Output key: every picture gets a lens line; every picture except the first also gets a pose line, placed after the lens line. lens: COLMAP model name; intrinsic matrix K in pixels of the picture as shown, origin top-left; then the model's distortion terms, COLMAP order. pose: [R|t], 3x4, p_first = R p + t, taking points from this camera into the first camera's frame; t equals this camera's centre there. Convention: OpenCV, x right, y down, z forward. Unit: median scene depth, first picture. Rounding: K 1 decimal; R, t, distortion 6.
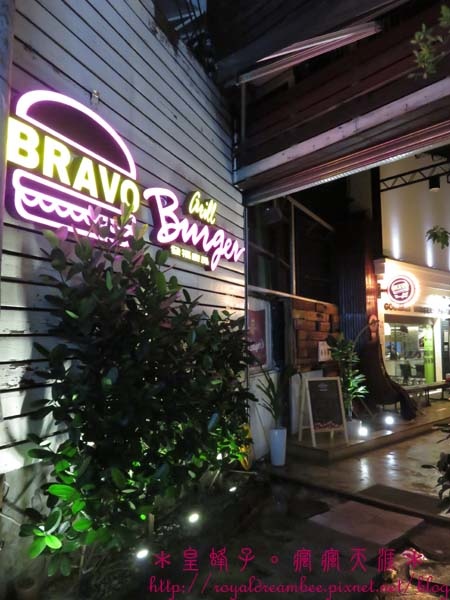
lens RADIAL K [[446.3, 0, 225.0], [0, 446.3, 300.0], [0, 0, 1]] dist [0.001413, 0.003314]
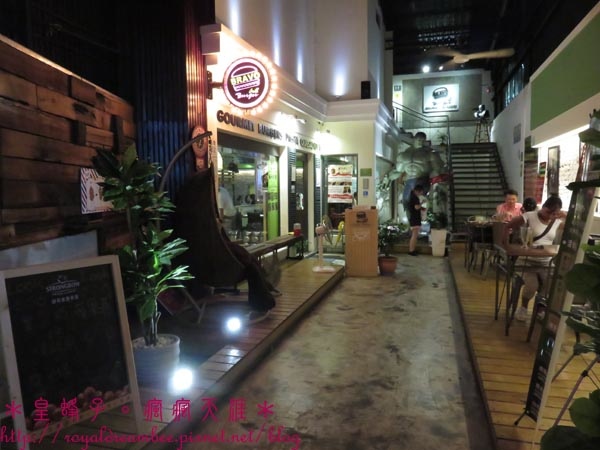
lens RADIAL K [[446.3, 0, 300.0], [0, 446.3, 225.0], [0, 0, 1]] dist [0.001413, 0.003314]
pose [[0.846677, -0.049864, 0.529766, 0.138383], [-0.038604, 0.987220, 0.154618, 0.063286], [-0.530706, -0.151363, 0.833931, 0.453832]]
